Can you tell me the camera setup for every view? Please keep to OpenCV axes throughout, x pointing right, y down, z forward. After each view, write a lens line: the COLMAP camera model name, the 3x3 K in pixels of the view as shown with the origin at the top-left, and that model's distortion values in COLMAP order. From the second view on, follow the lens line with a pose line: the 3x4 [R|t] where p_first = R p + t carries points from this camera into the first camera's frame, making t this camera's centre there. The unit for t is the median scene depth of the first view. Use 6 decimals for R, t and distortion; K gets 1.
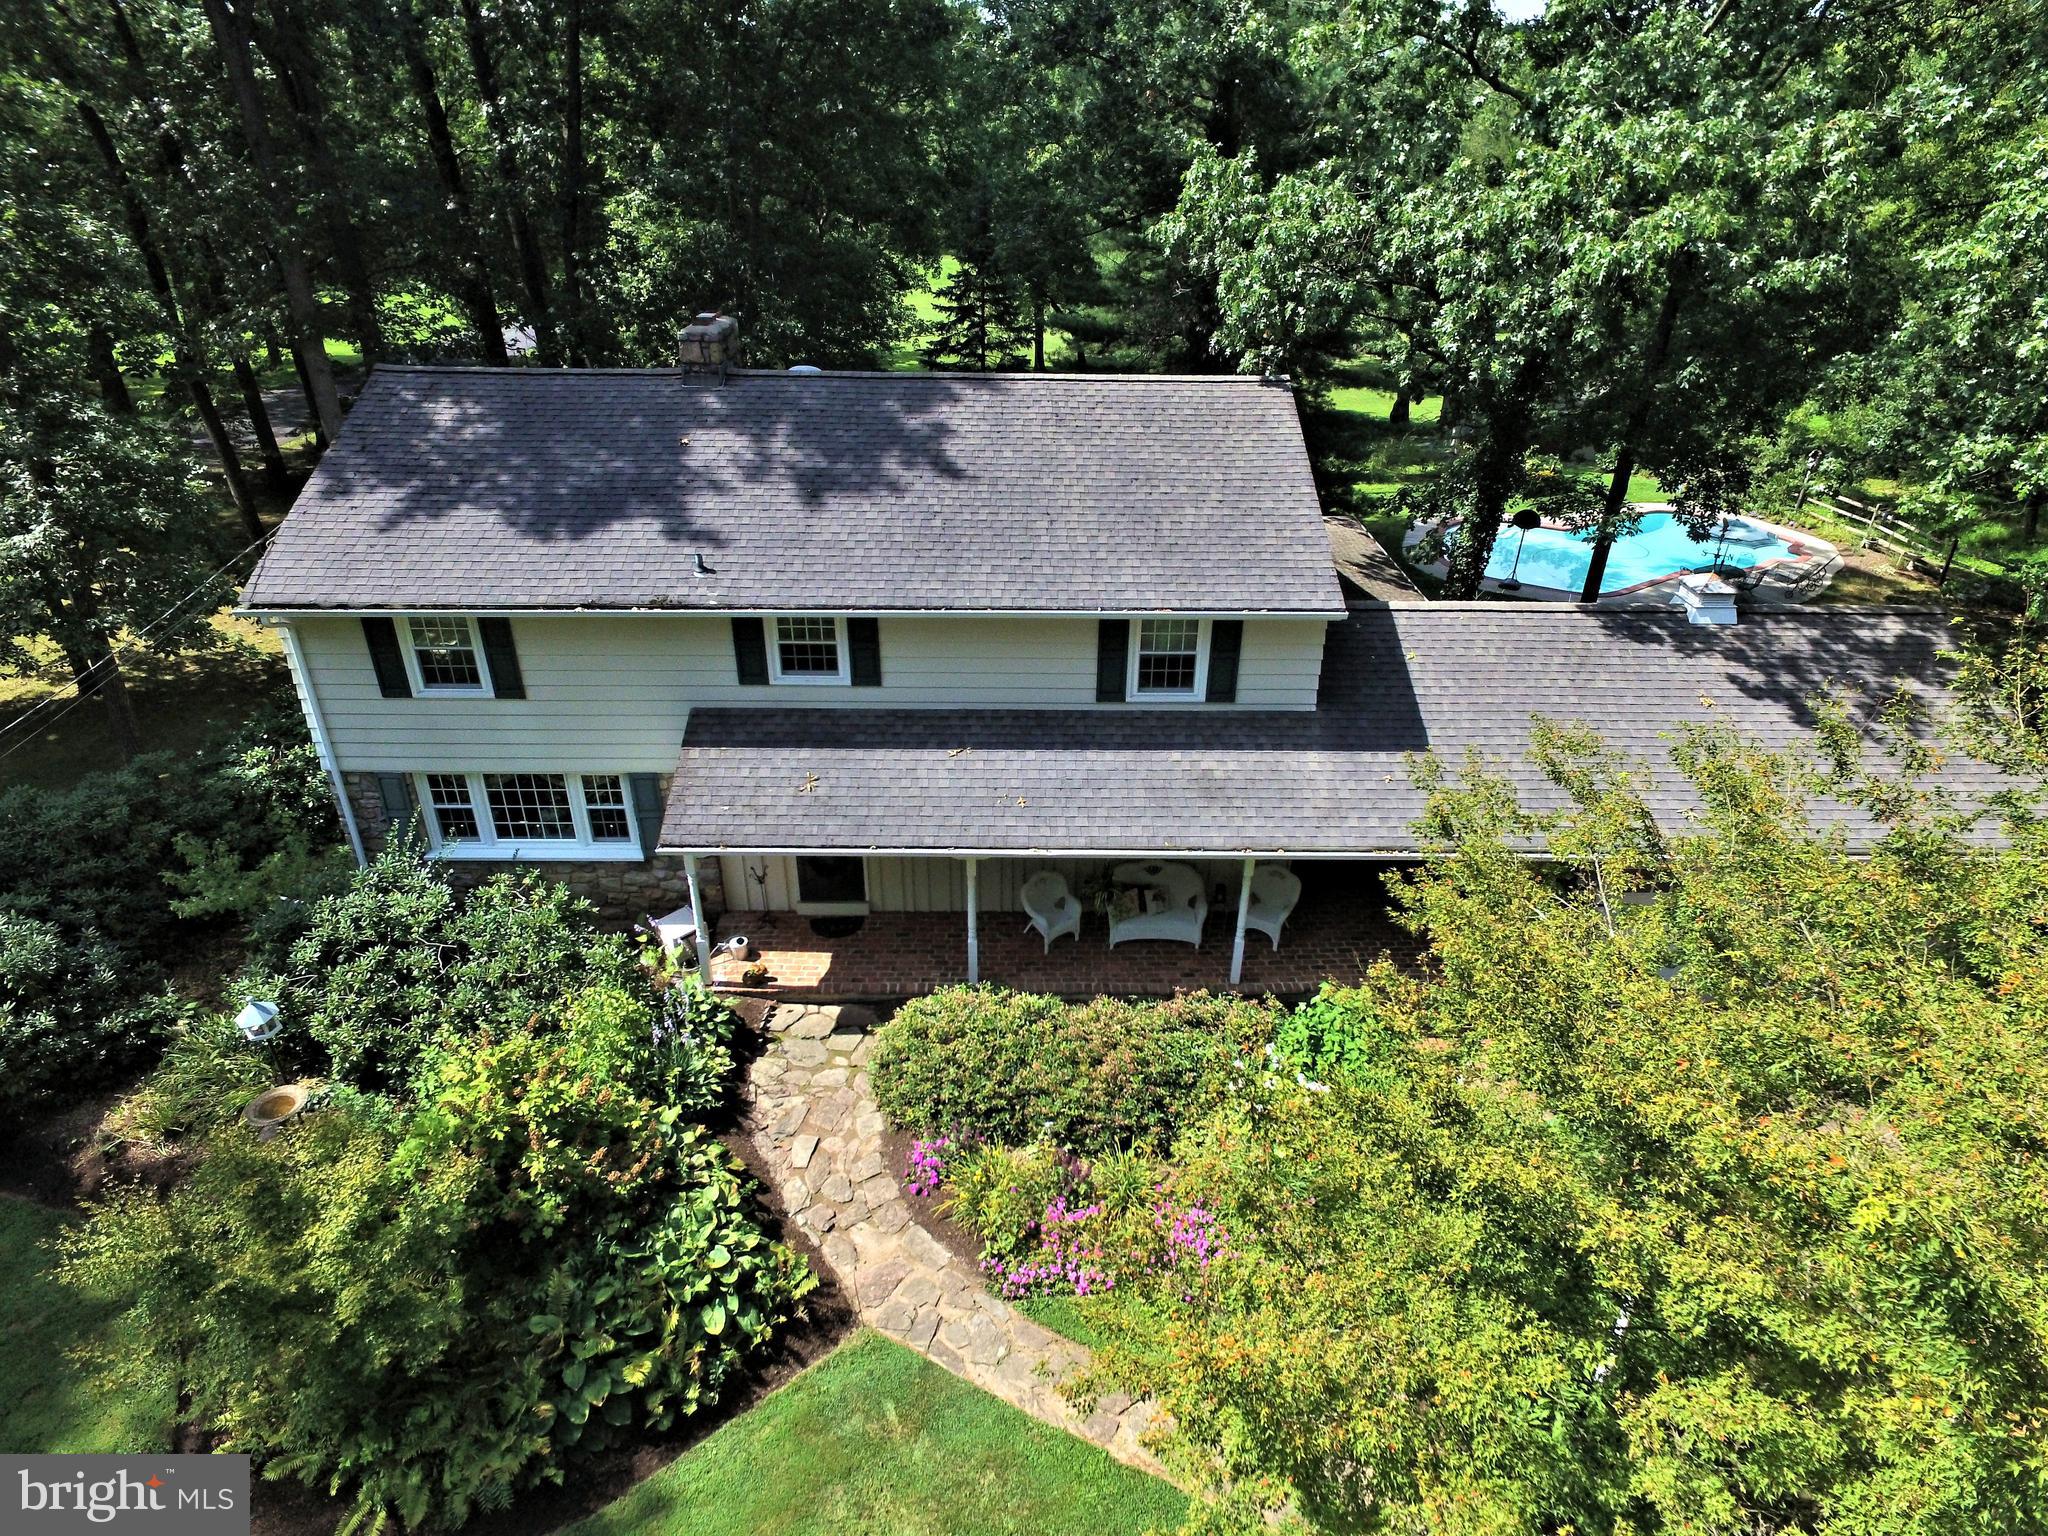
lens RADIAL K [[1196.1, 0, 1038.3], [0, 1196.1, 780.9], [0, 0, 1]] dist [-0.009774, 0.014440]
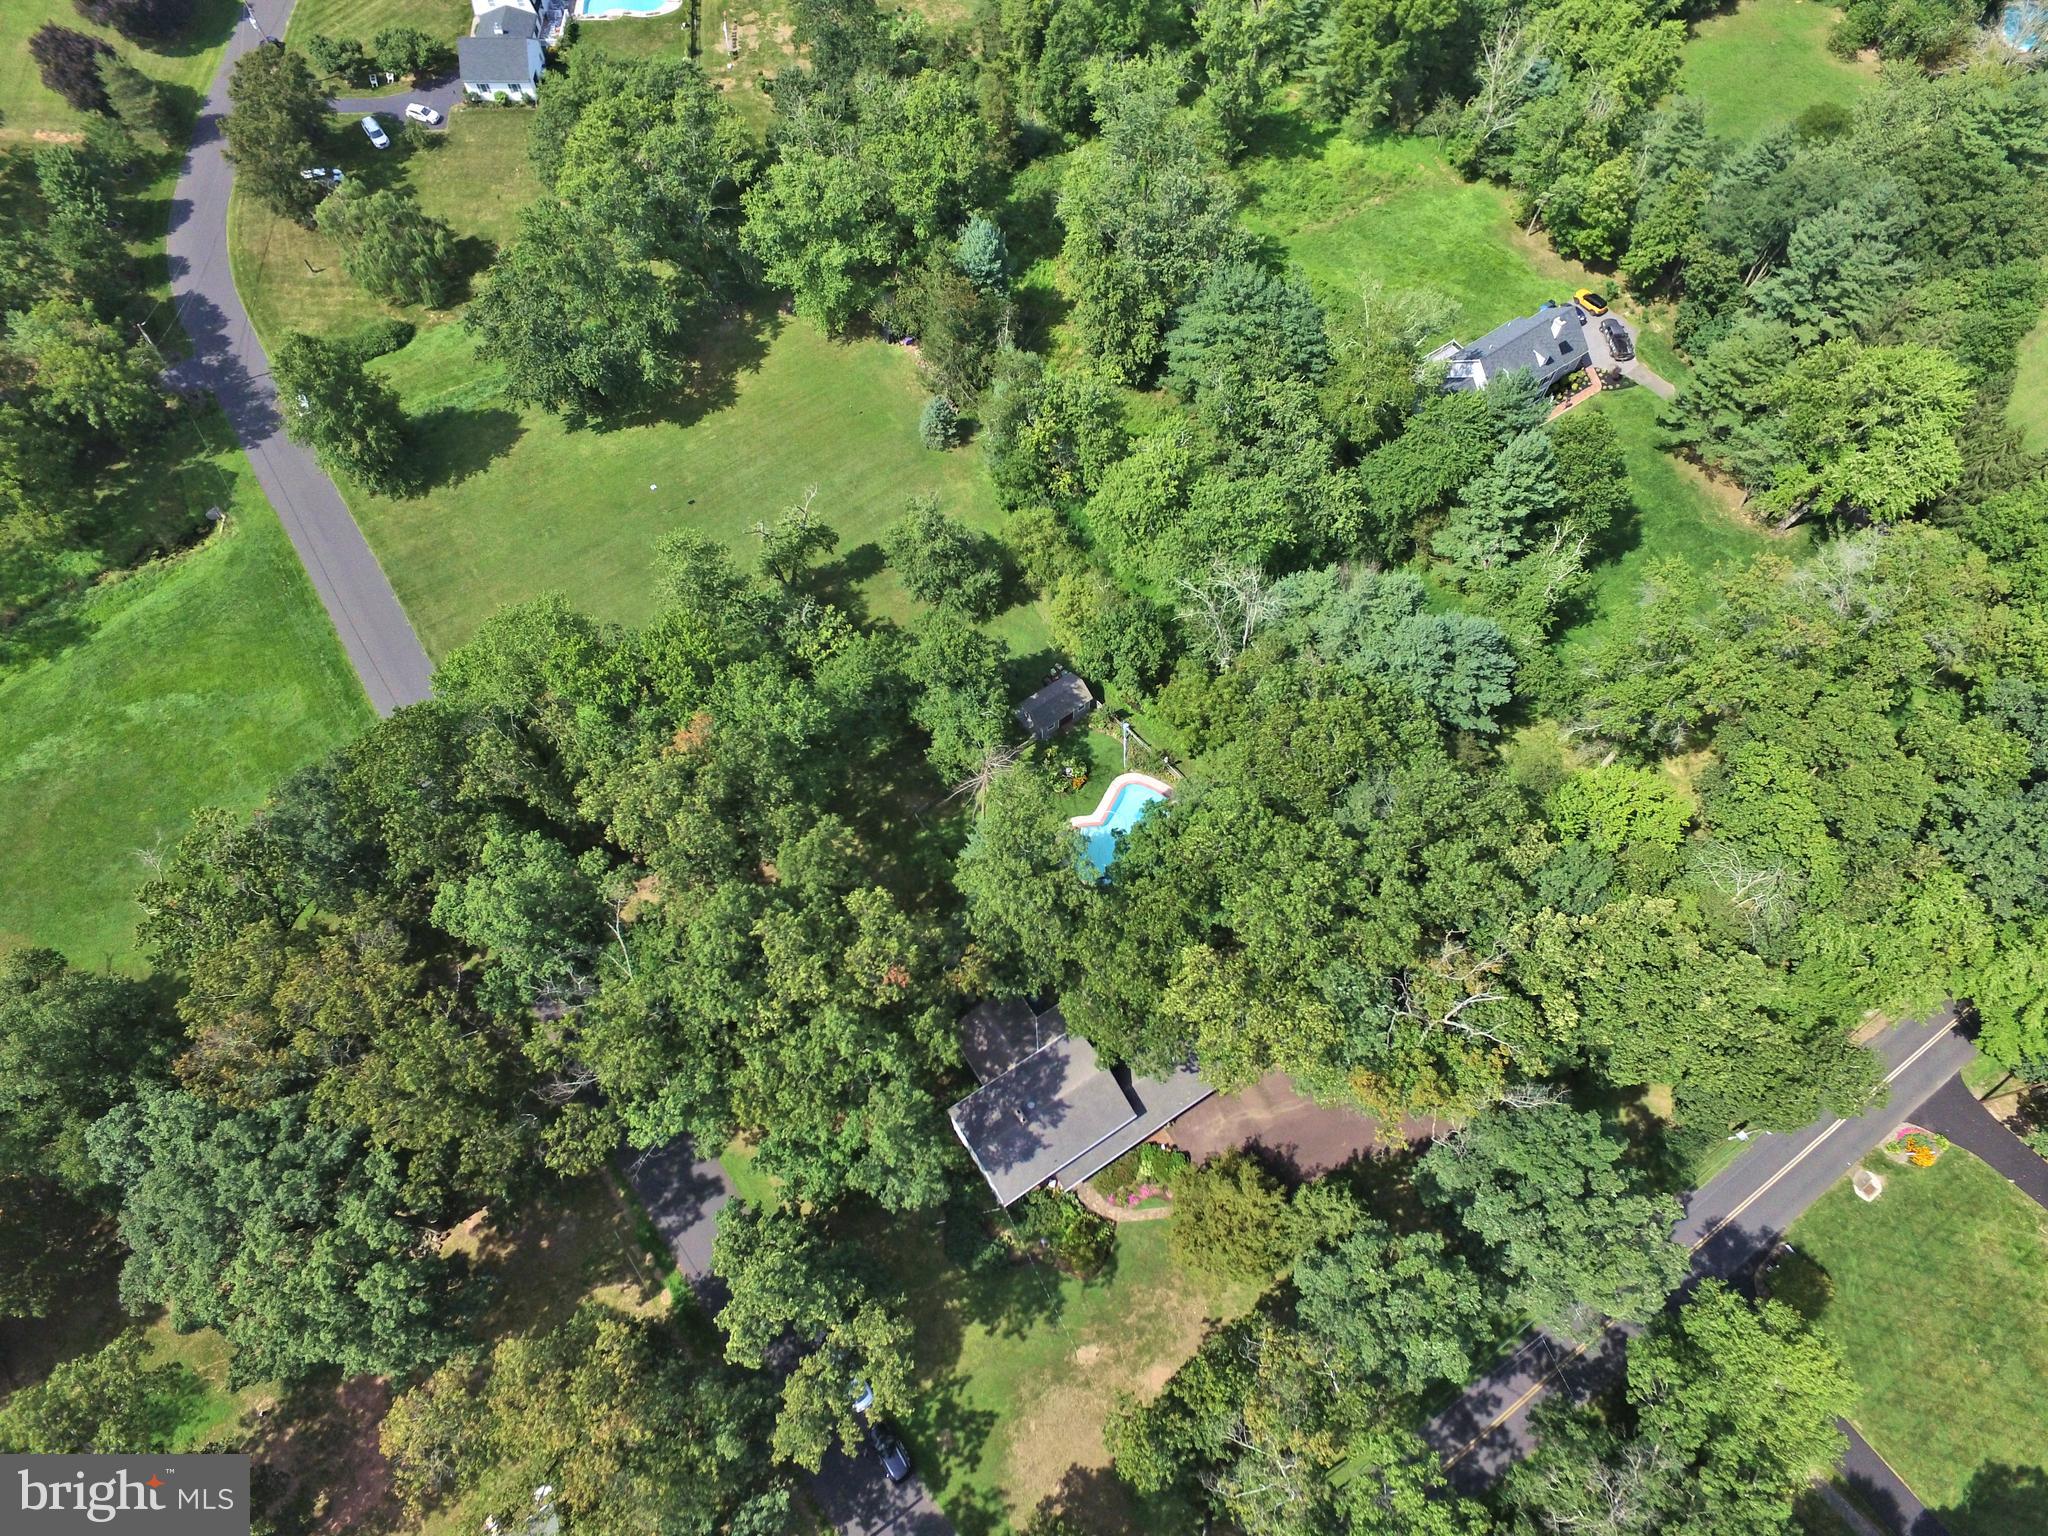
lens RADIAL K [[1196.1, 0, 1049.4], [0, 1196.1, 774.1], [0, 0, 1]] dist [-0.009774, 0.014440]
pose [[0.845420, -0.487400, 0.218416, -0.713937], [0.270238, 0.743086, 0.612204, -5.870689], [-0.460691, -0.458546, 0.759934, -3.150355]]
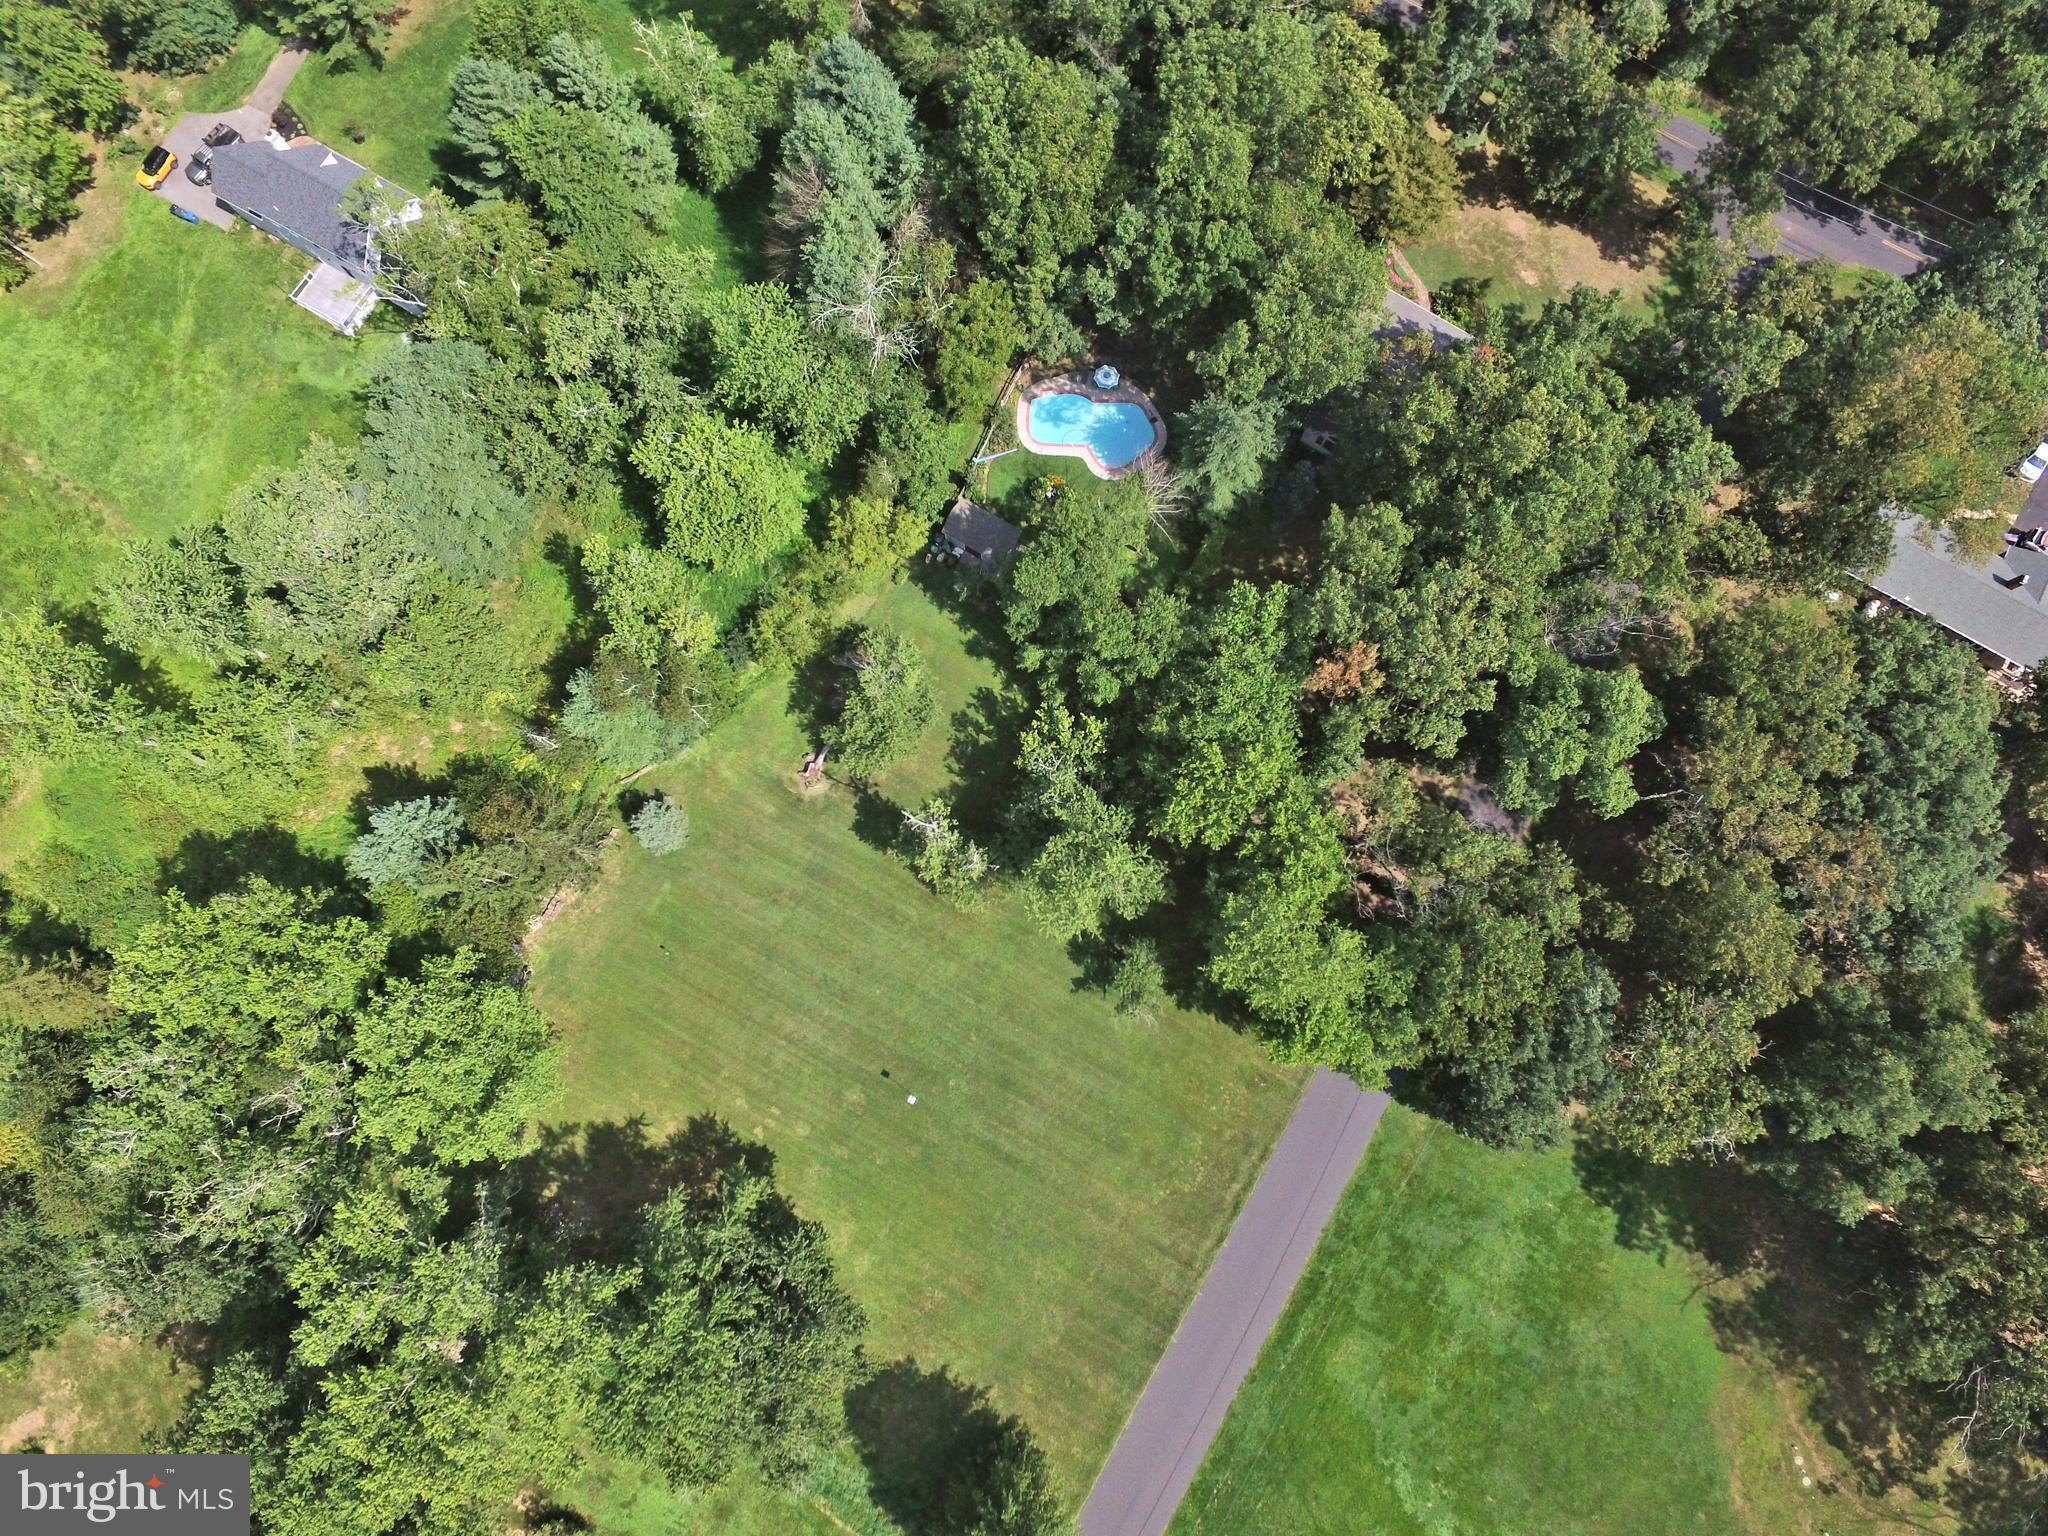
lens RADIAL K [[1196.1, 0, 1046.7], [0, 1196.1, 772.3], [0, 0, 1]] dist [-0.009774, 0.014440]
pose [[-0.834123, -0.549563, 0.047115, -0.145669], [0.212838, -0.241884, 0.946674, -8.720229], [-0.508861, 0.799670, 0.318729, 2.094770]]
